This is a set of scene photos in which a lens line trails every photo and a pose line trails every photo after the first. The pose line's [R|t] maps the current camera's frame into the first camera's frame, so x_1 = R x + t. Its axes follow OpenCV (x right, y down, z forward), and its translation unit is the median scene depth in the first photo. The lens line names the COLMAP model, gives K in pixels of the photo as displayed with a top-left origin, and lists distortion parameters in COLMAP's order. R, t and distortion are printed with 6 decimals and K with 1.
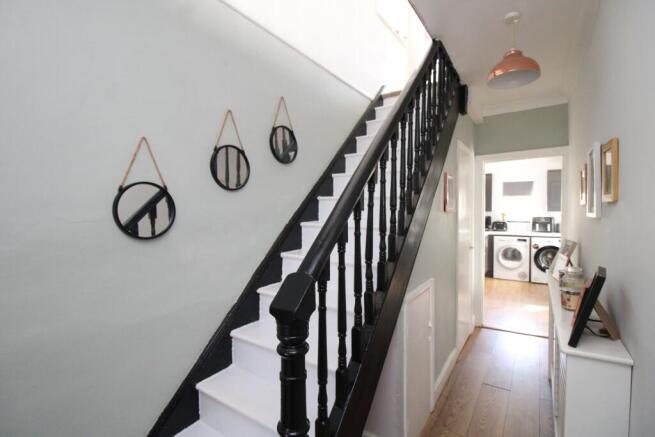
lens RADIAL K [[304.3, 0, 331.9], [0, 304.3, 214.7], [0, 0, 1]] dist [-0.005152, -0.000493]
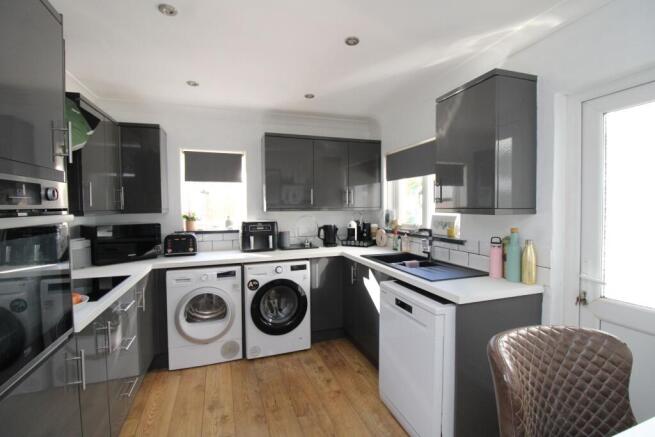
lens RADIAL K [[304.3, 0, 331.0], [0, 304.3, 216.8], [0, 0, 1]] dist [-0.005152, -0.000493]
pose [[0.602843, -0.026164, 0.797431, 0.353705], [0.025034, 0.999590, 0.013872, -0.004916], [-0.797467, 0.011600, 0.603251, 0.590315]]
